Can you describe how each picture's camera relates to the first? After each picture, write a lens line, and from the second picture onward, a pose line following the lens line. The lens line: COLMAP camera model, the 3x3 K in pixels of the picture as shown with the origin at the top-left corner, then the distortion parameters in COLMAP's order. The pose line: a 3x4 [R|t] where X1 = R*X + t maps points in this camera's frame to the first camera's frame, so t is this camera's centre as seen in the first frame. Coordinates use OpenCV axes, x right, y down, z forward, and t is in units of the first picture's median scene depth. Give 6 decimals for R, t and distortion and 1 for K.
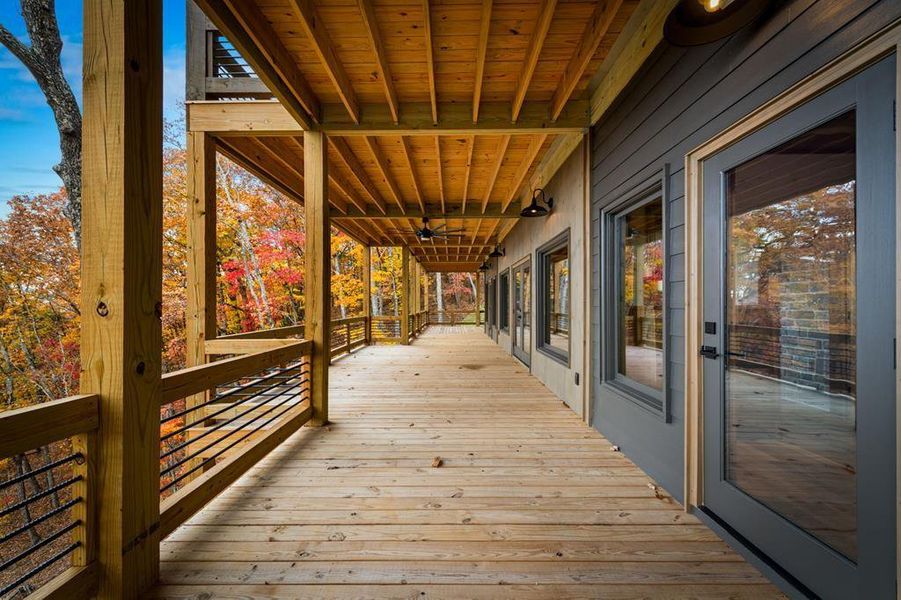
lens RADIAL K [[356.2, 0, 445.3], [0, 356.2, 305.9], [0, 0, 1]] dist [0.014126, -0.002556]
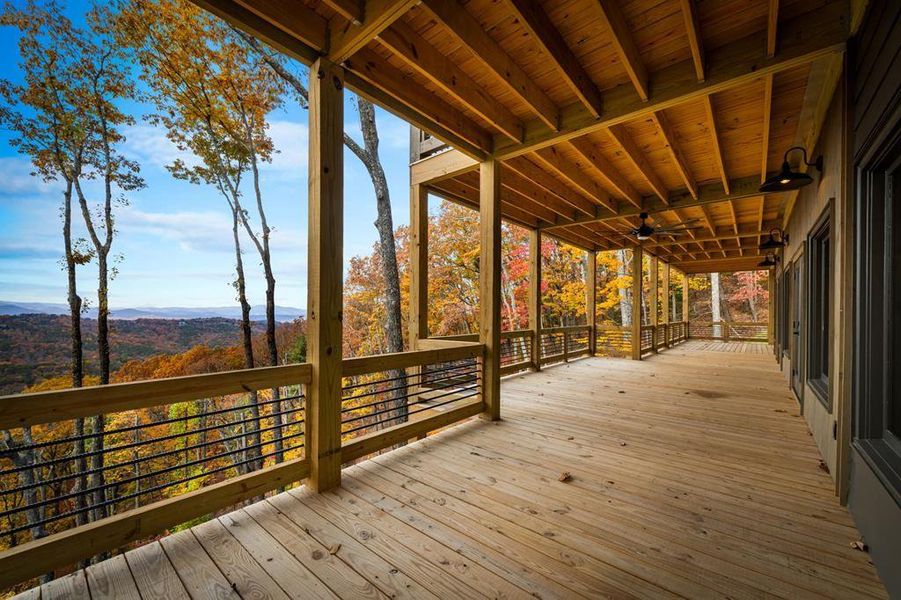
lens RADIAL K [[356.2, 0, 434.3], [0, 356.2, 315.9], [0, 0, 1]] dist [0.014126, -0.002556]
pose [[0.759716, 0.012181, -0.650141, 0.249794], [-0.008544, 0.999925, 0.008751, -0.003940], [0.650199, -0.001094, 0.759763, 0.025217]]
